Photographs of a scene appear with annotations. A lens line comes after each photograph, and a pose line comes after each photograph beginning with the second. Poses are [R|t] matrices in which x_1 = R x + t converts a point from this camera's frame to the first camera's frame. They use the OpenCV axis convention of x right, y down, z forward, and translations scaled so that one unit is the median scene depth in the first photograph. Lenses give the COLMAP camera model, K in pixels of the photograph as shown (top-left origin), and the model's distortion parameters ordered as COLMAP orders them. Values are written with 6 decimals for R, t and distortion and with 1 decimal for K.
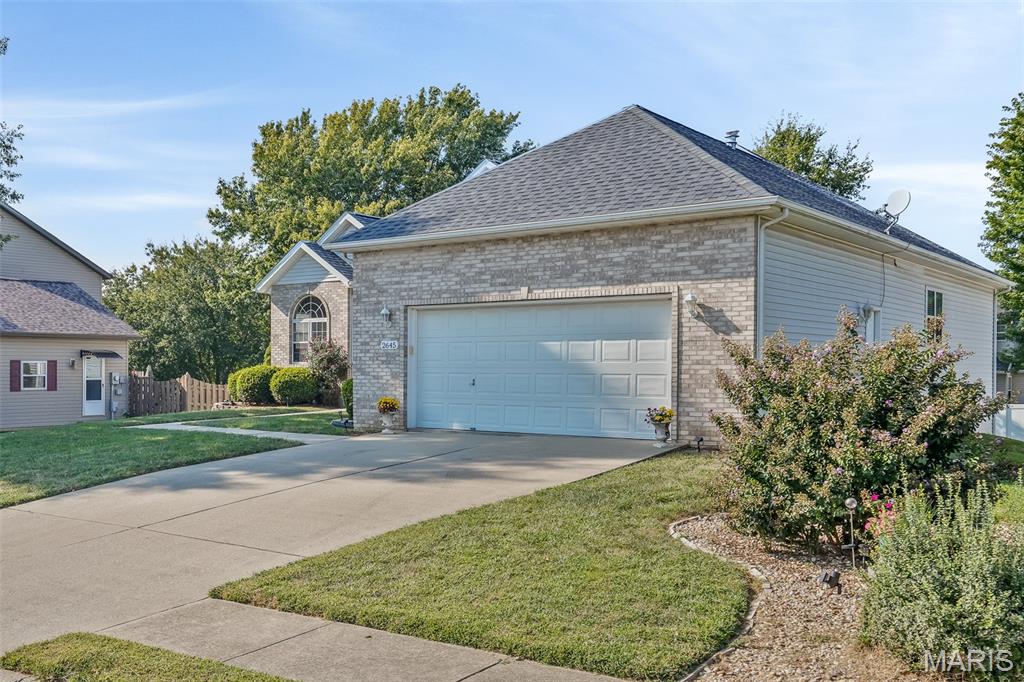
lens RADIAL K [[1020.1, 0, 511.6], [0, 1020.1, 343.8], [0, 0, 1]] dist [0.000099, 0.000000]
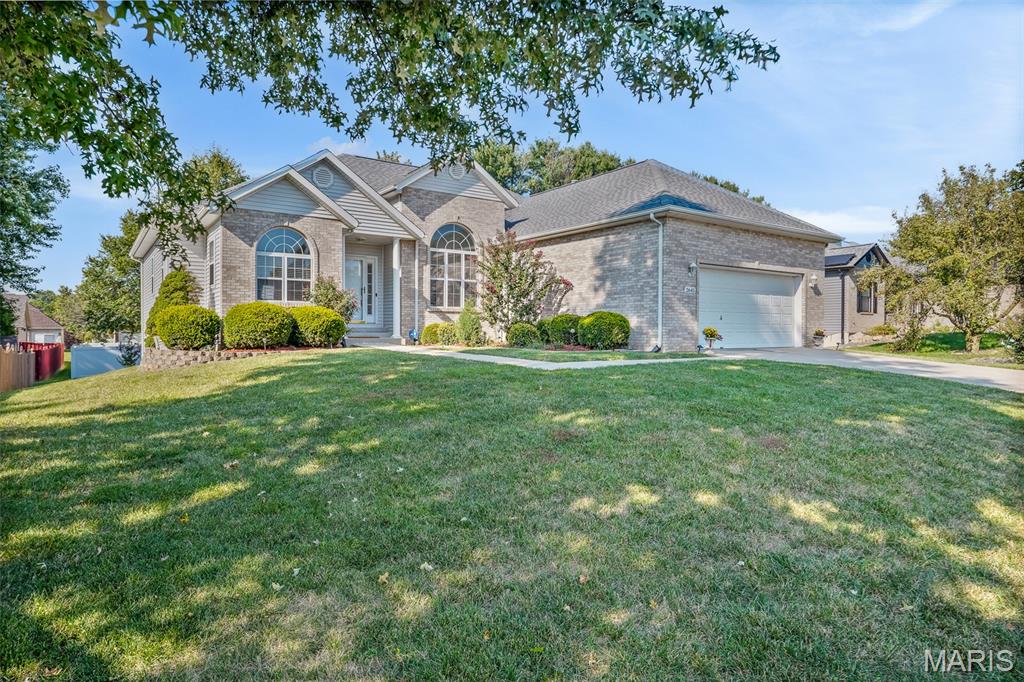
lens RADIAL K [[602.5, 0, 511.4], [0, 602.5, 338.4], [0, 0, 1]] dist [-0.003652, -0.000170]
pose [[0.321332, -0.008247, 0.946931, -0.974895], [-0.018369, 0.999720, 0.014940, 0.059131], [-0.946788, -0.022194, 0.321090, 0.975916]]
